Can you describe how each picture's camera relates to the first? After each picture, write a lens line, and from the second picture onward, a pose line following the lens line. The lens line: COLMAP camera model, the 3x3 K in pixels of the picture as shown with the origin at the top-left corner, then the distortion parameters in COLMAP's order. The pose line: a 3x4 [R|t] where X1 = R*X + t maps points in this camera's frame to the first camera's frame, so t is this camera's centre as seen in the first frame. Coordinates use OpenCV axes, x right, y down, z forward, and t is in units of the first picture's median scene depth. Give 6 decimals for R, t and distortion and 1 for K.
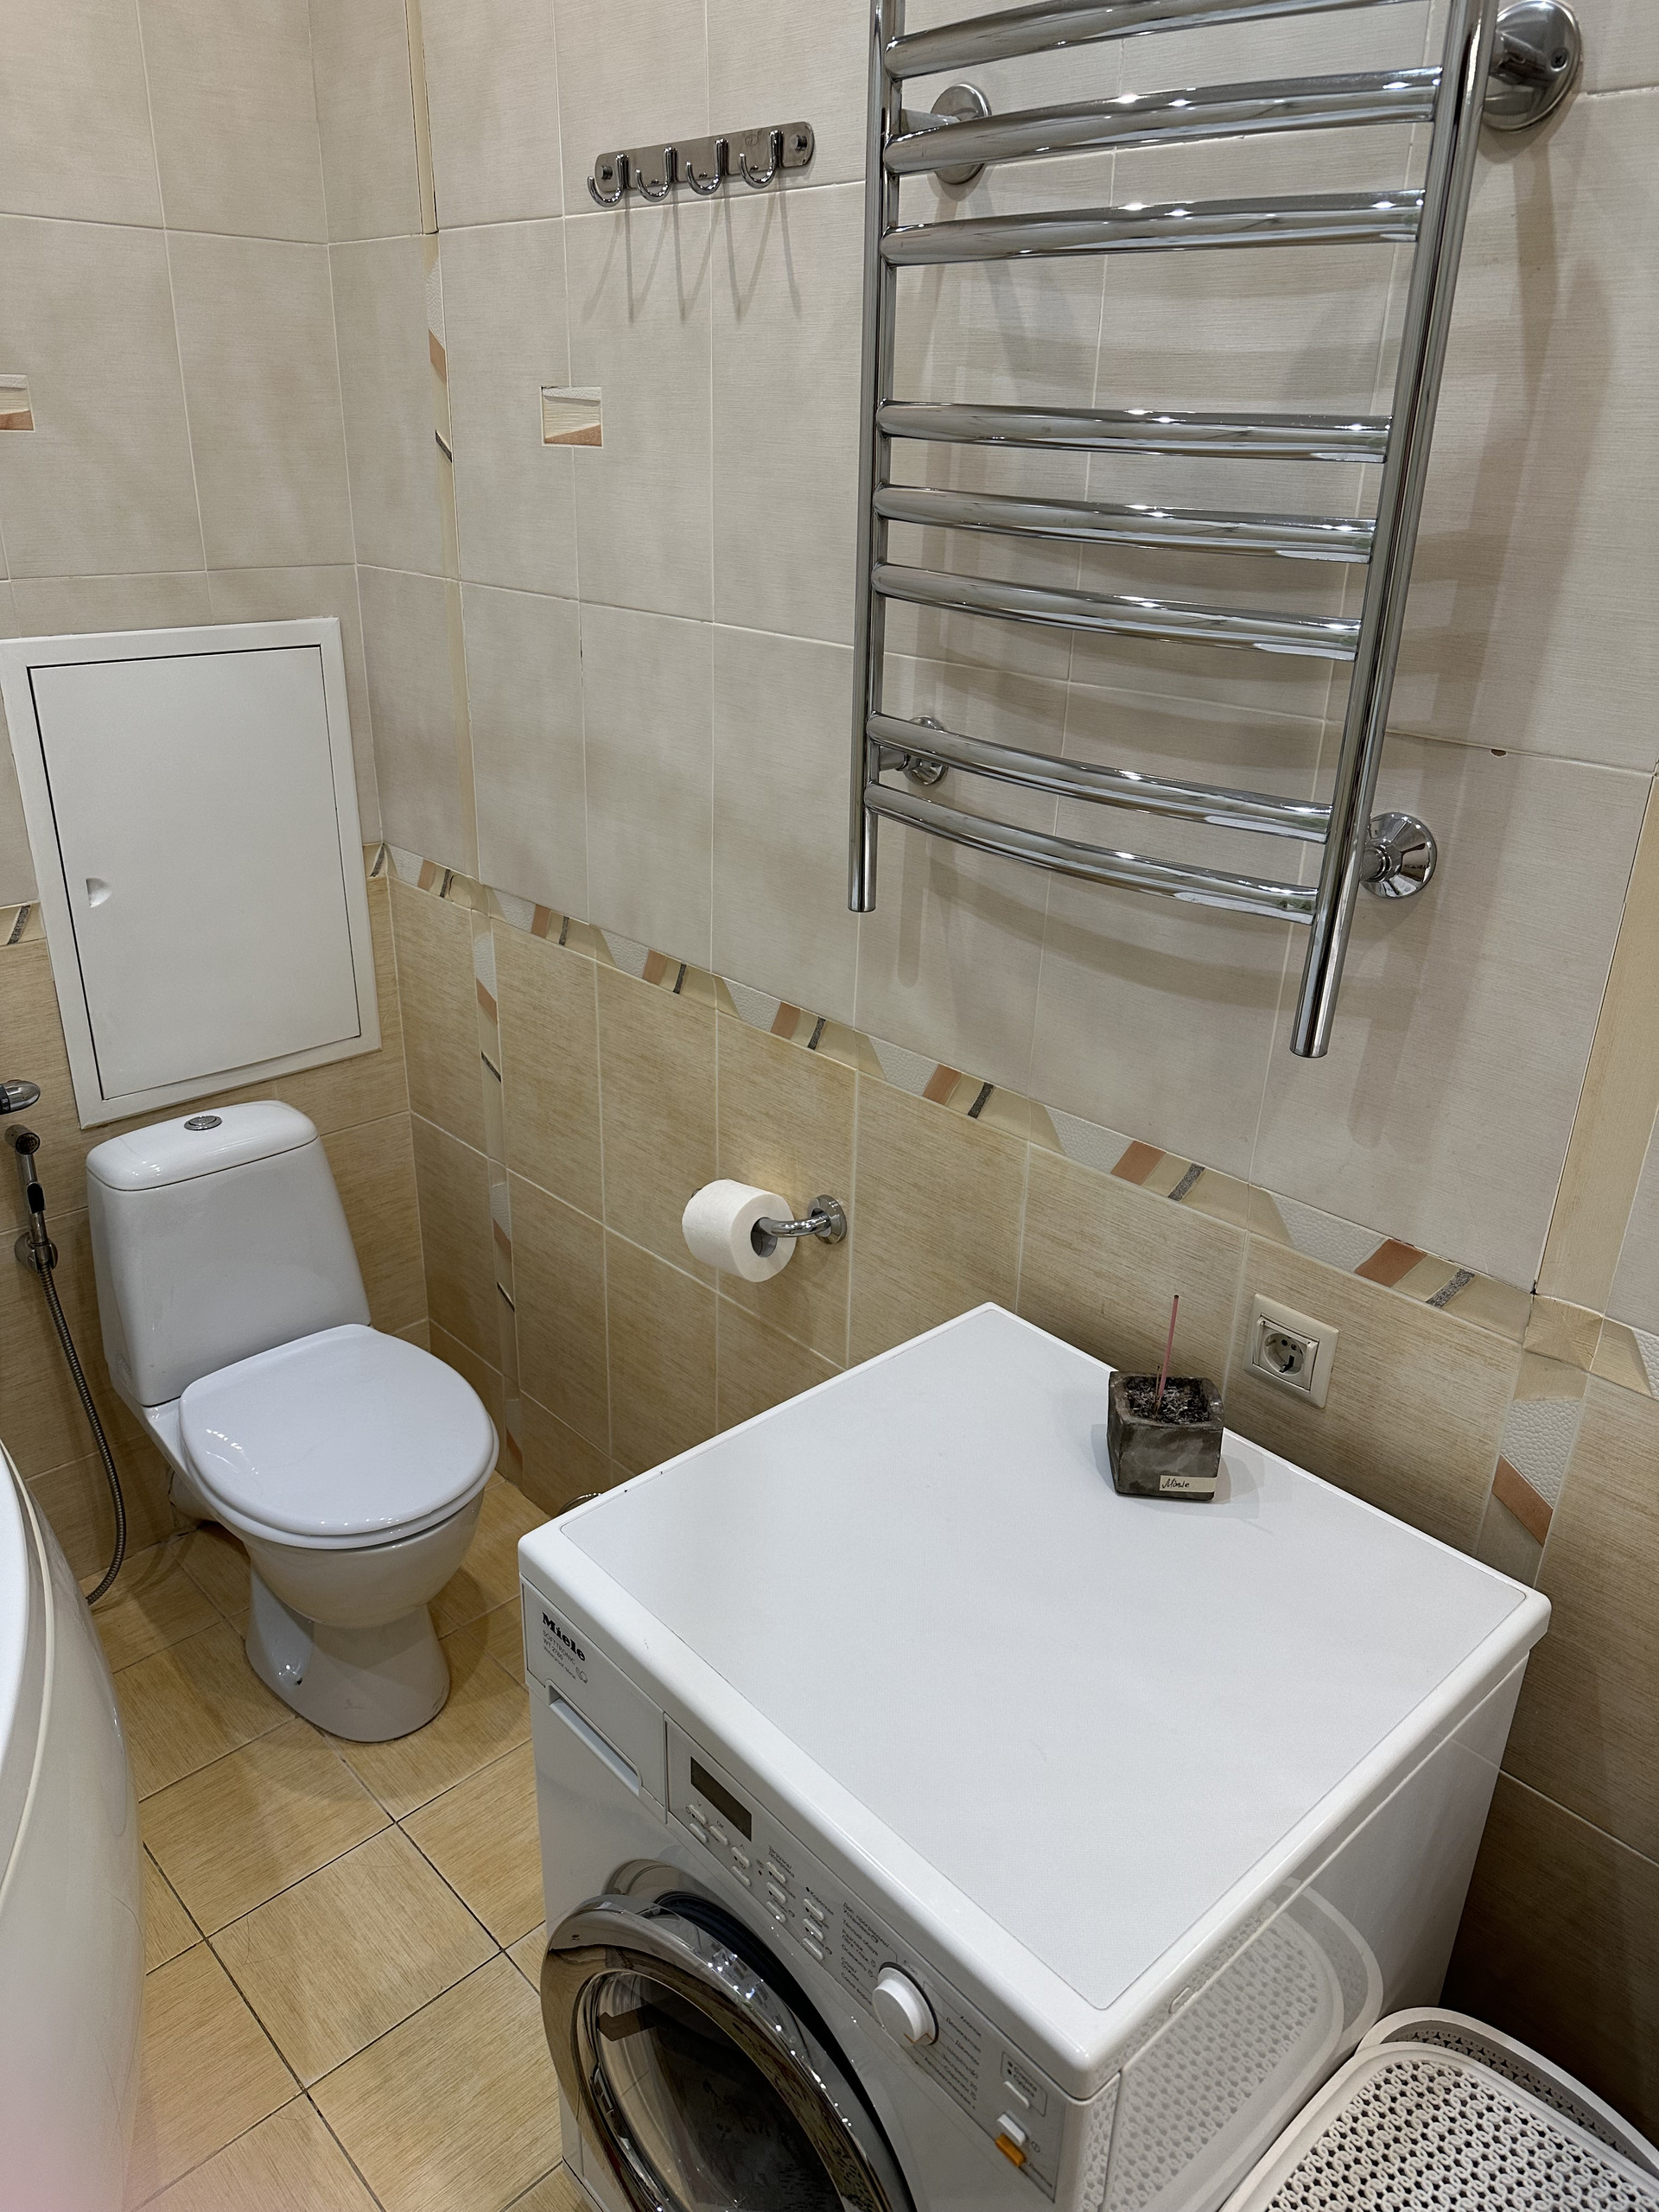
lens RADIAL K [[1564.3, 0, 840.5], [0, 1564.3, 1118.8], [0, 0, 1]] dist [0.068201, -0.079131]
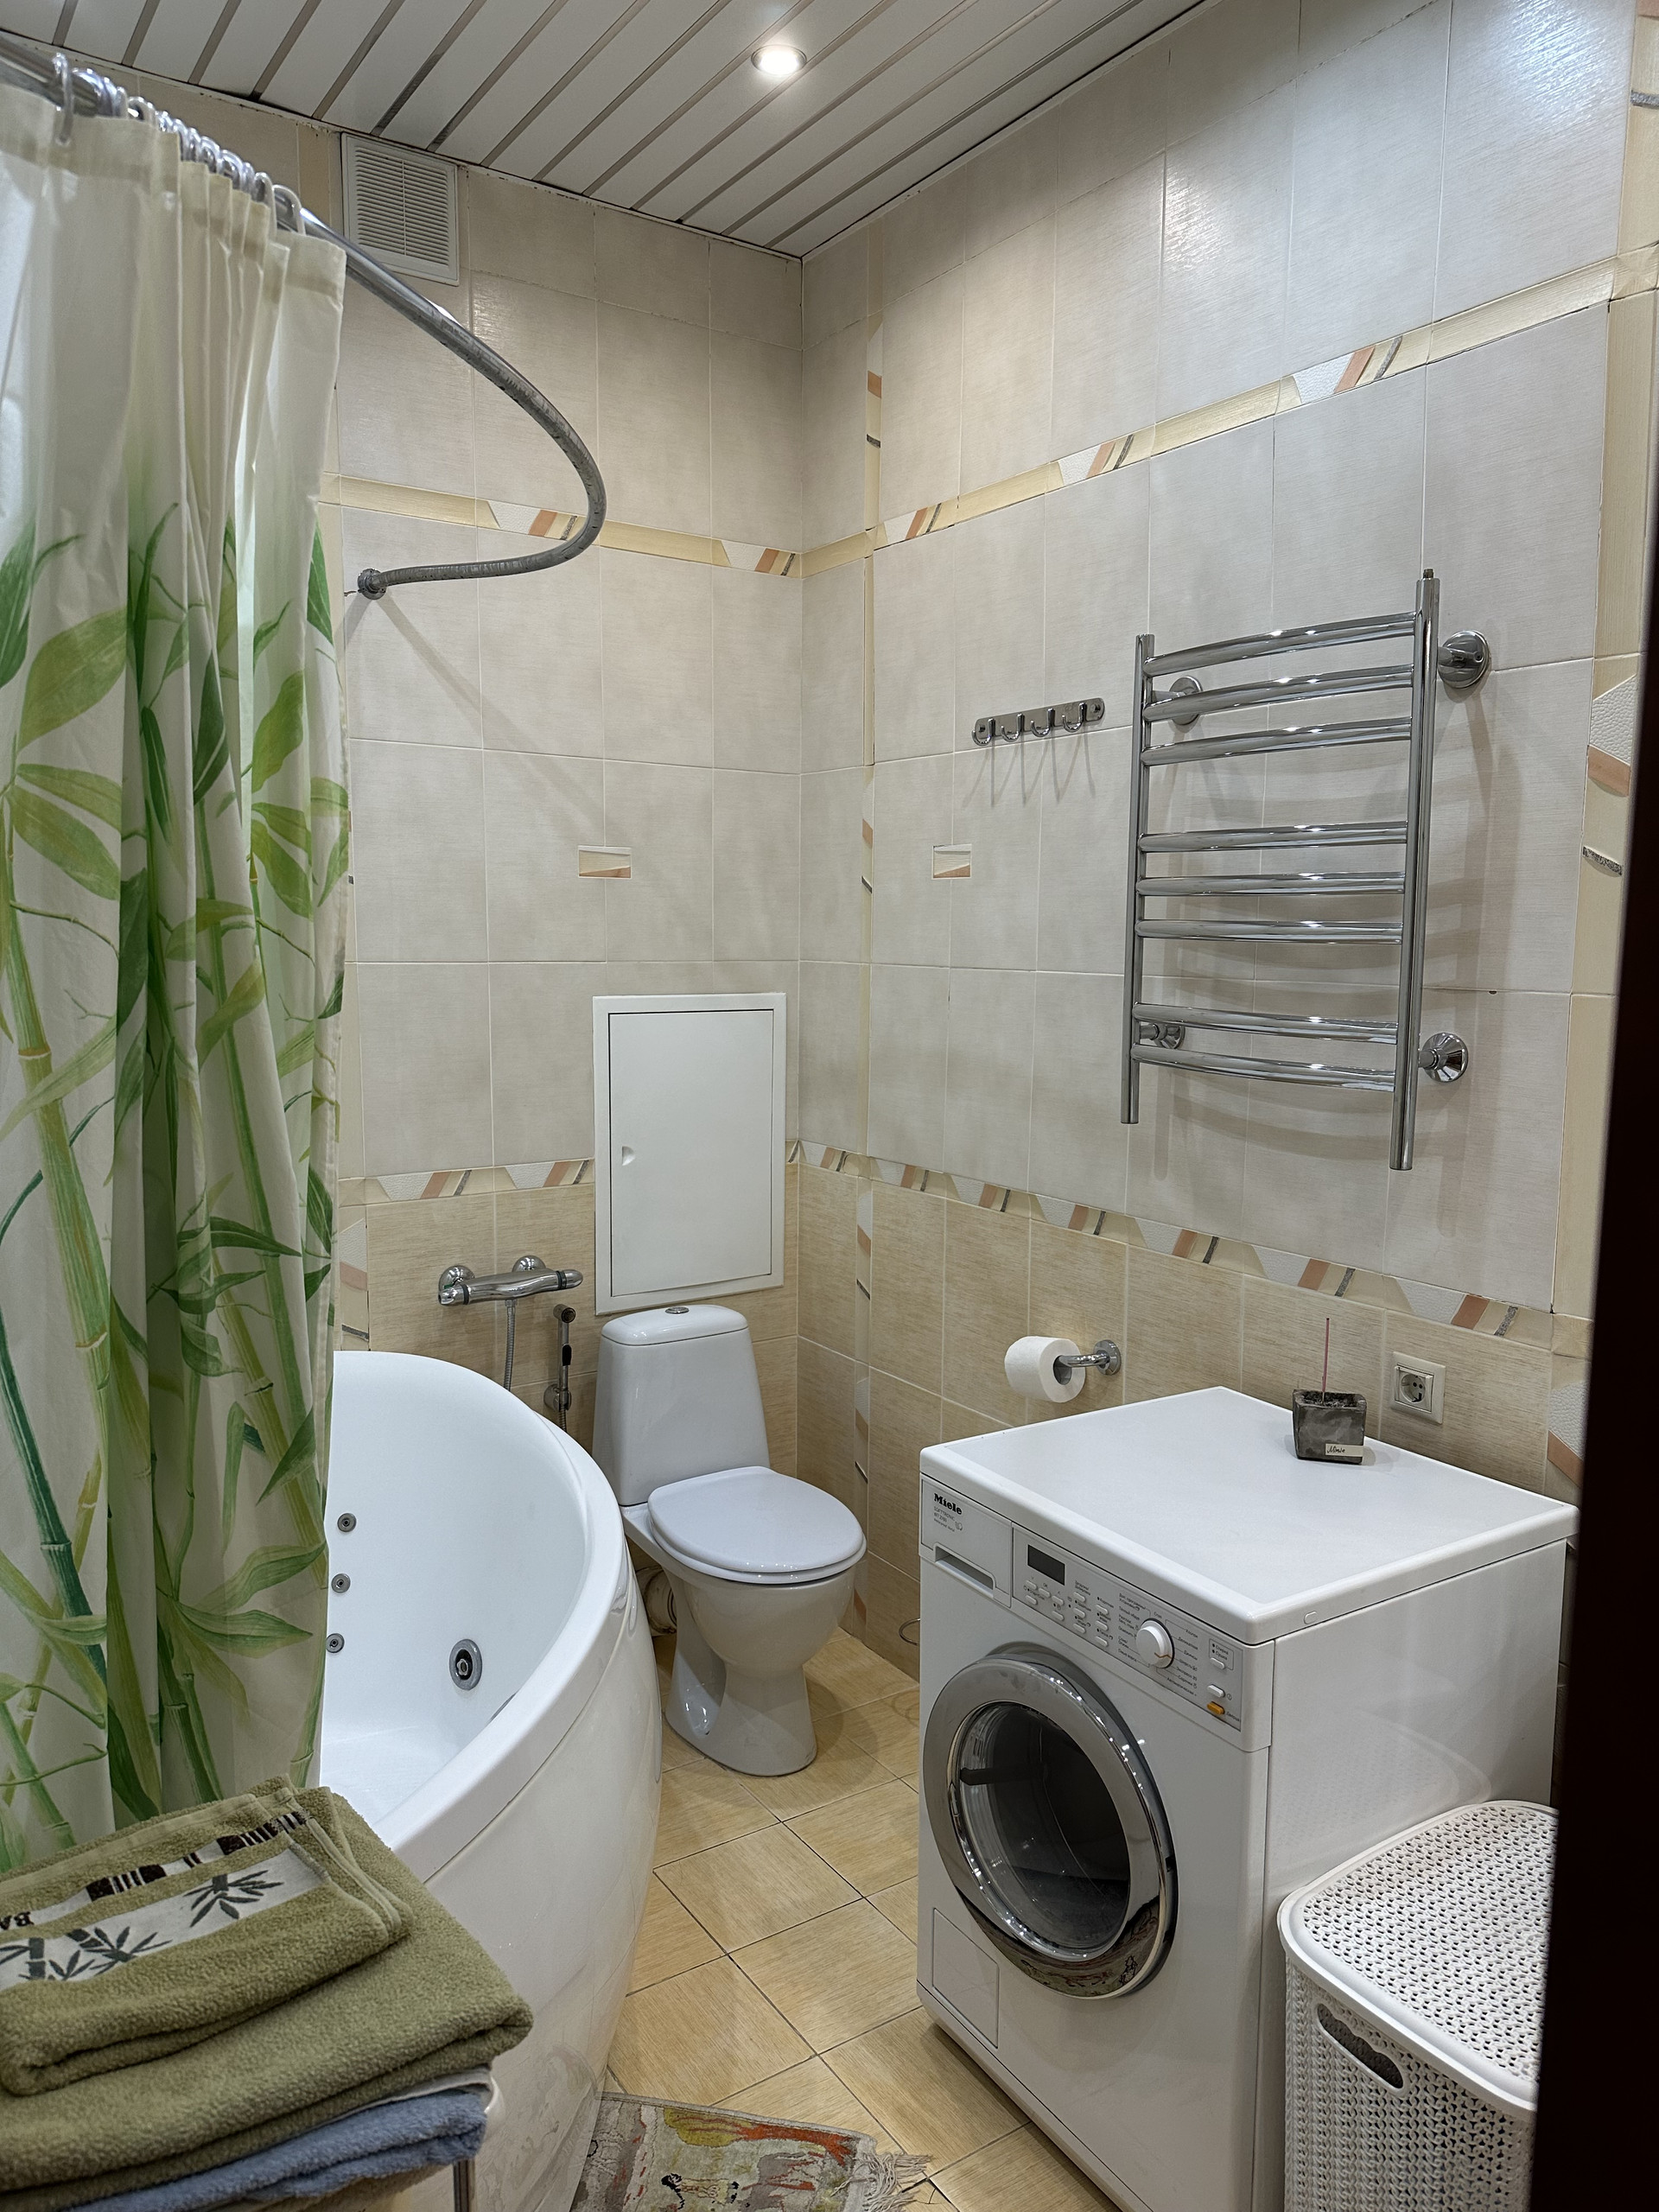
lens RADIAL K [[1564.3, 0, 858.5], [0, 1564.3, 1117.8], [0, 0, 1]] dist [0.068201, -0.079131]
pose [[0.987103, 0.002359, -0.160071, -0.003889], [-0.049126, 0.956112, -0.288854, 0.305497], [0.152364, 0.292992, 0.943897, -0.504951]]
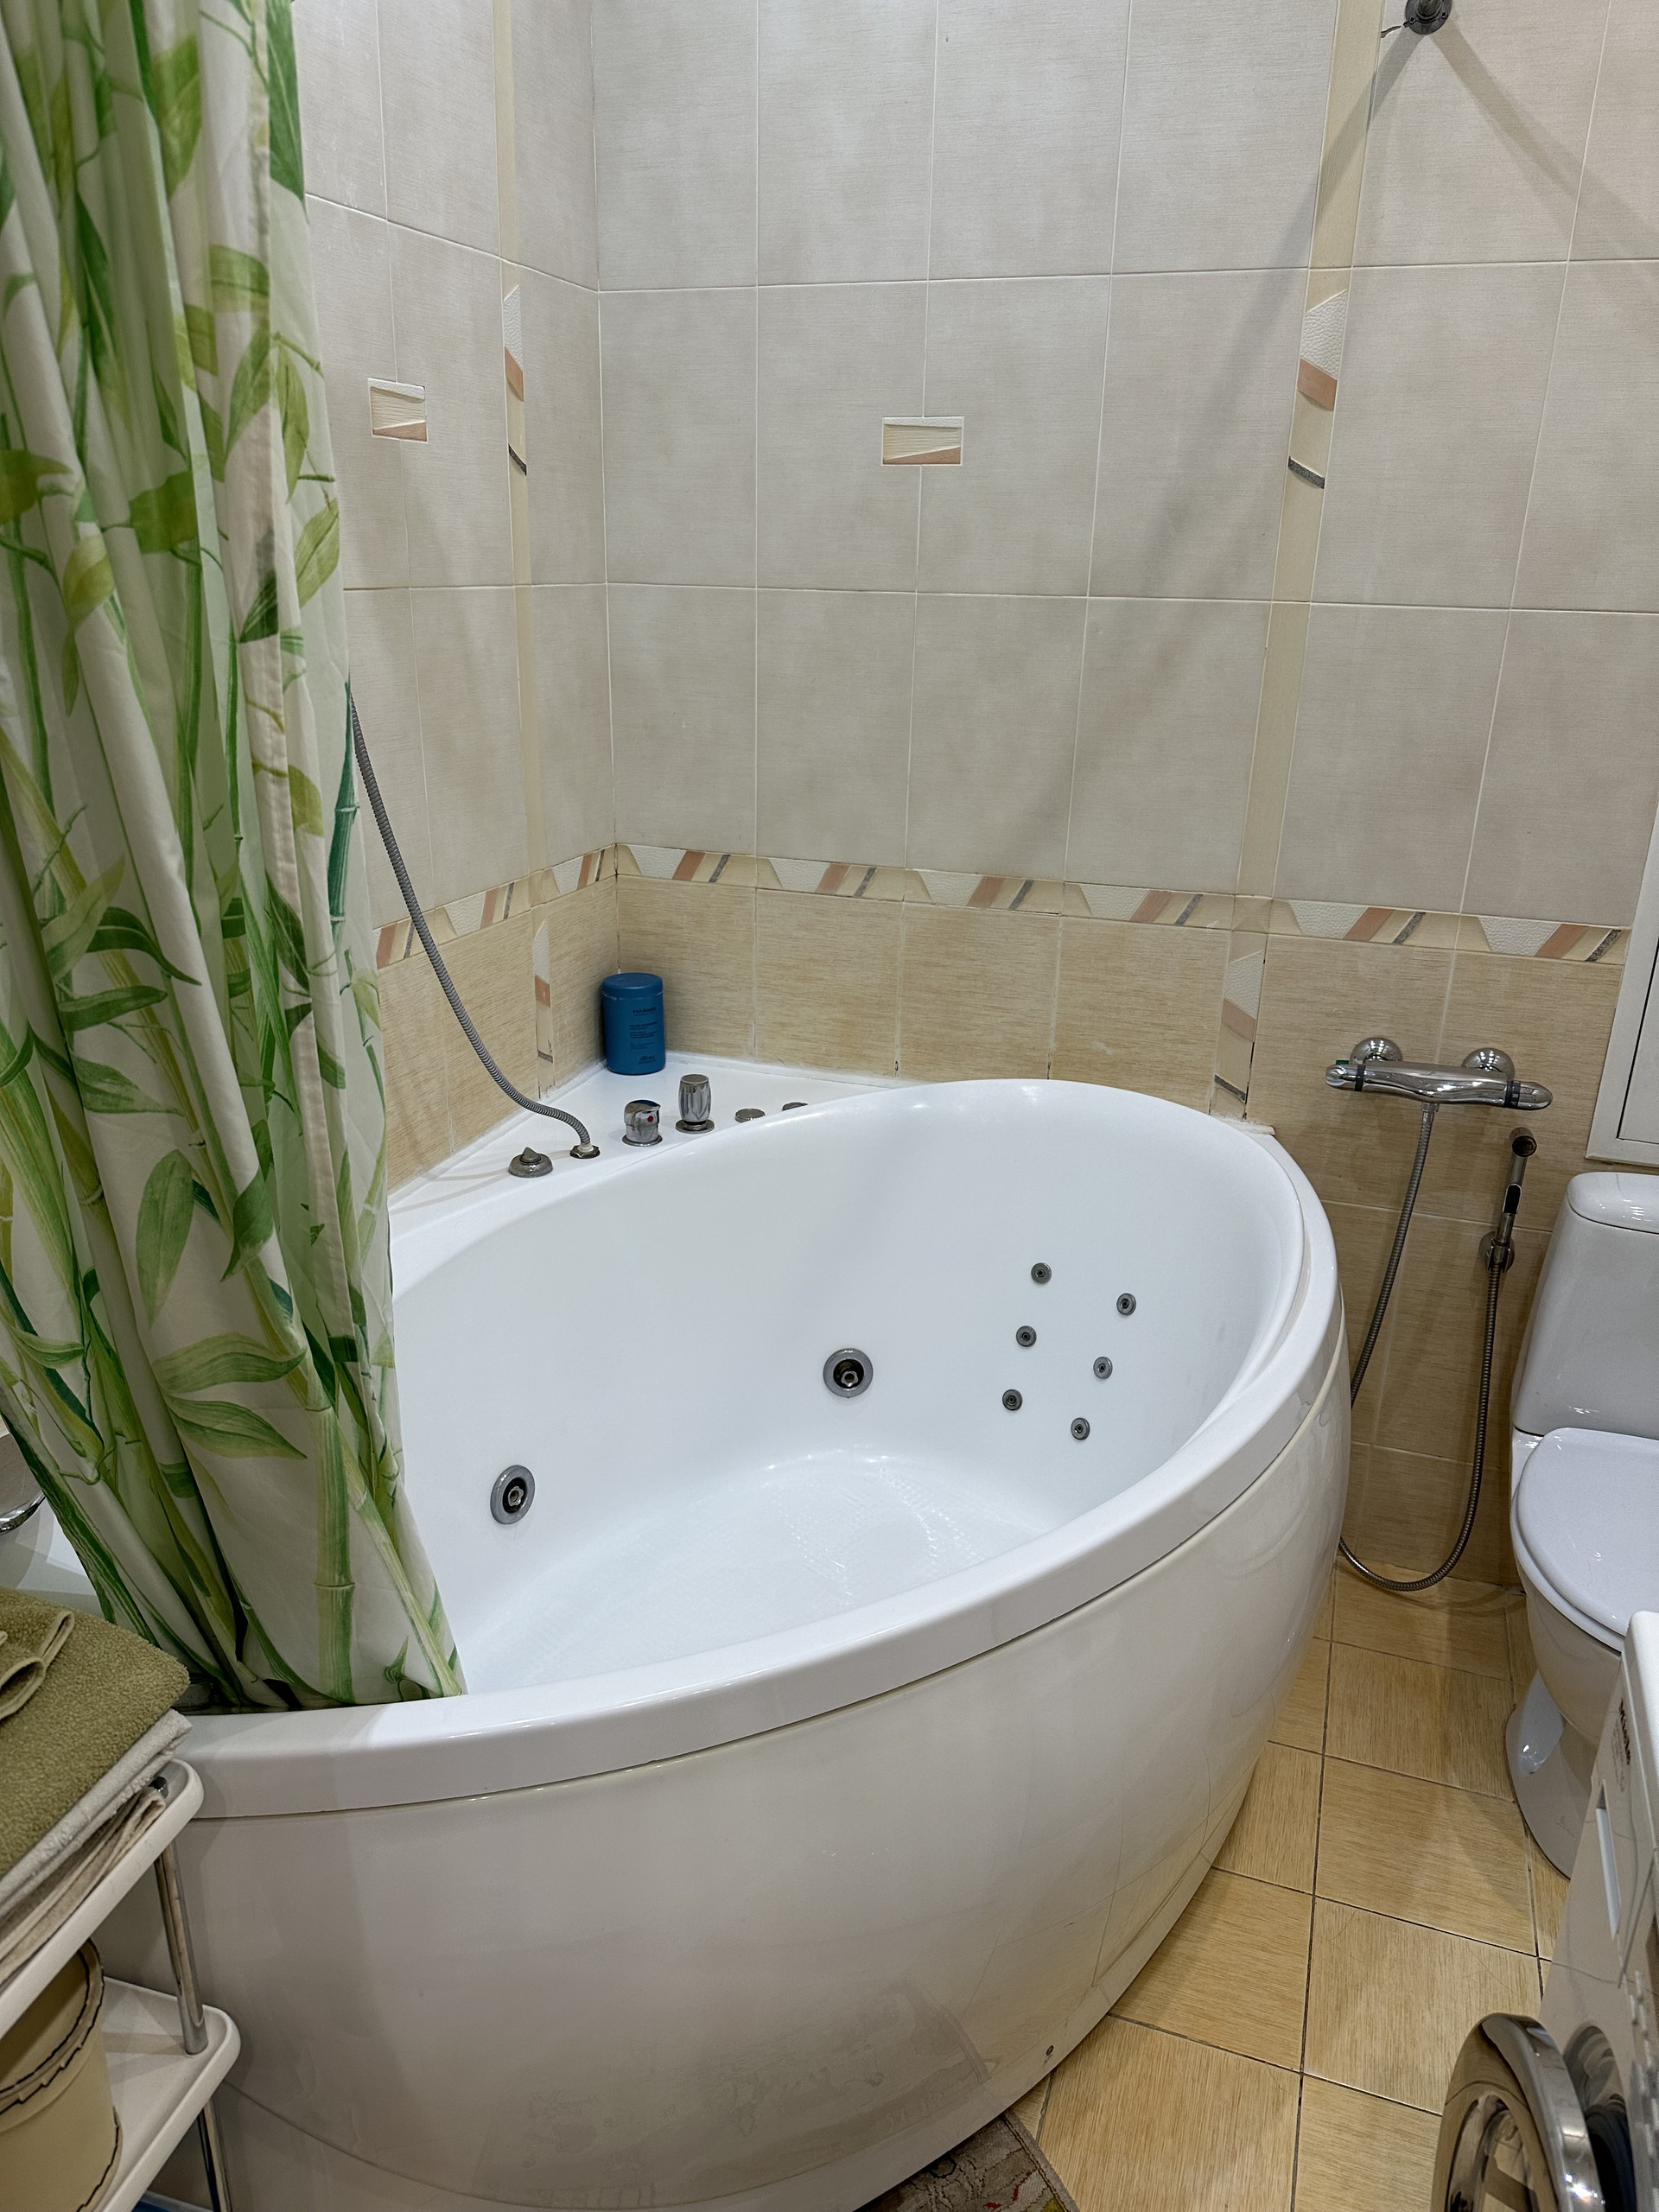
lens RADIAL K [[1564.3, 0, 818.6], [0, 1564.3, 1124.2], [0, 0, 1]] dist [0.068201, -0.079131]
pose [[0.455190, 0.292810, -0.840871, 0.181590], [-0.373887, 0.919944, 0.117949, 0.064831], [0.808091, 0.260701, 0.528227, 0.081961]]
